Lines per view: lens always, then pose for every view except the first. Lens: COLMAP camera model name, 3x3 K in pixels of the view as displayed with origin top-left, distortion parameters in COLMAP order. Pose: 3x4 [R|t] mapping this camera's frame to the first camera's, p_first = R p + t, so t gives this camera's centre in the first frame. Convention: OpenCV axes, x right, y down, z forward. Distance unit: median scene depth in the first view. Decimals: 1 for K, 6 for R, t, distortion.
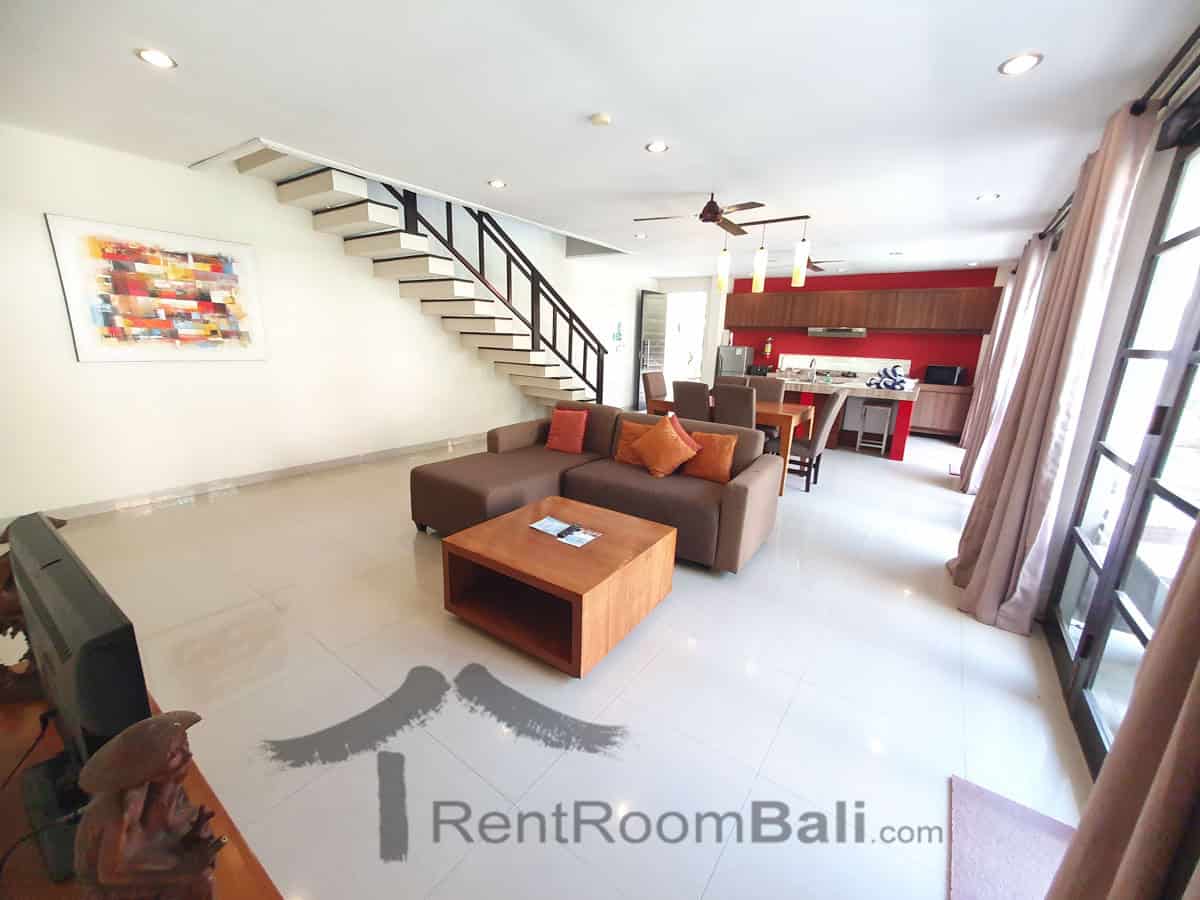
lens RADIAL K [[473.9, 0, 600.1], [0, 473.9, 450.7], [0, 0, 1]] dist [0.002763, 0.000070]
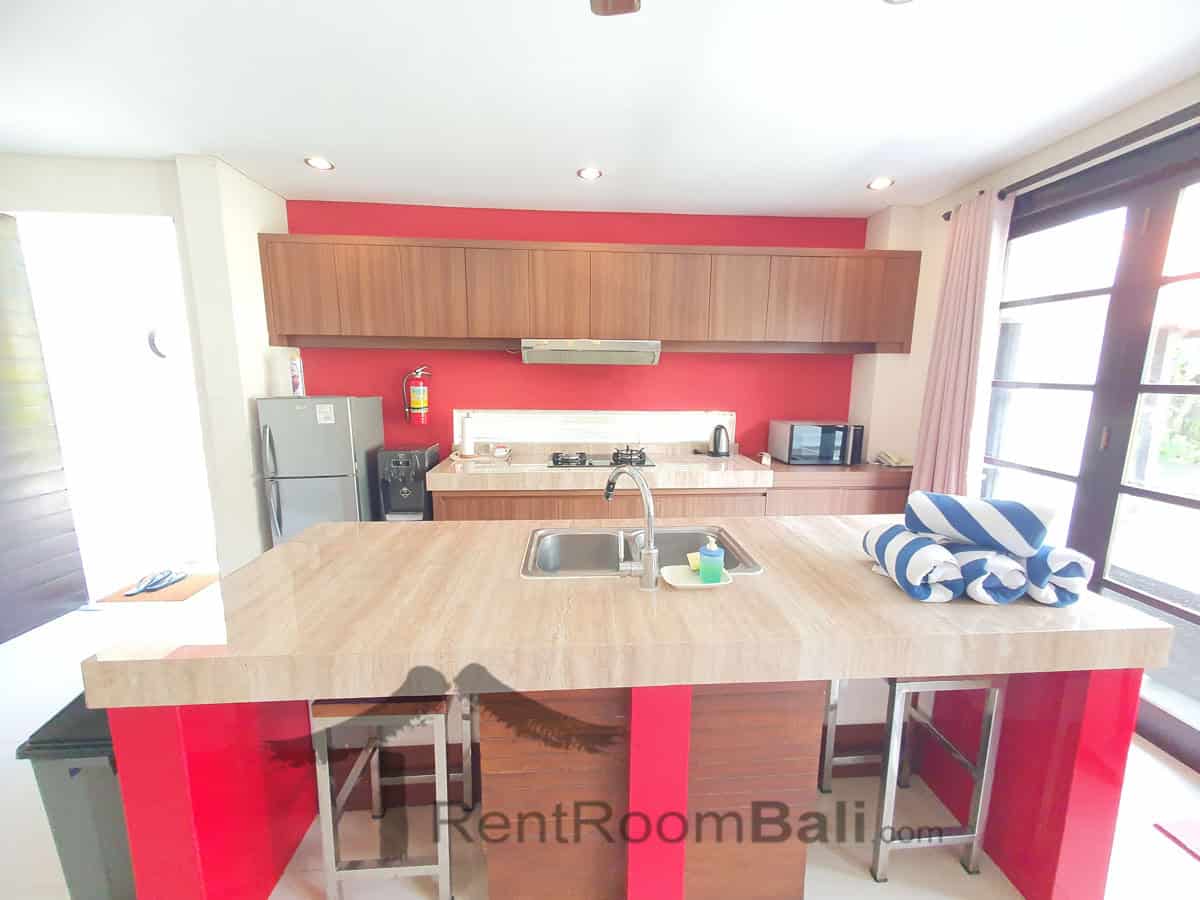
lens RADIAL K [[473.9, 0, 602.1], [0, 473.9, 447.8], [0, 0, 1]] dist [0.002763, 0.000070]
pose [[0.792564, -0.113027, 0.599222, 0.268403], [0.158184, 0.987141, -0.023025, -0.162981], [-0.588915, 0.113036, 0.800251, 0.696916]]
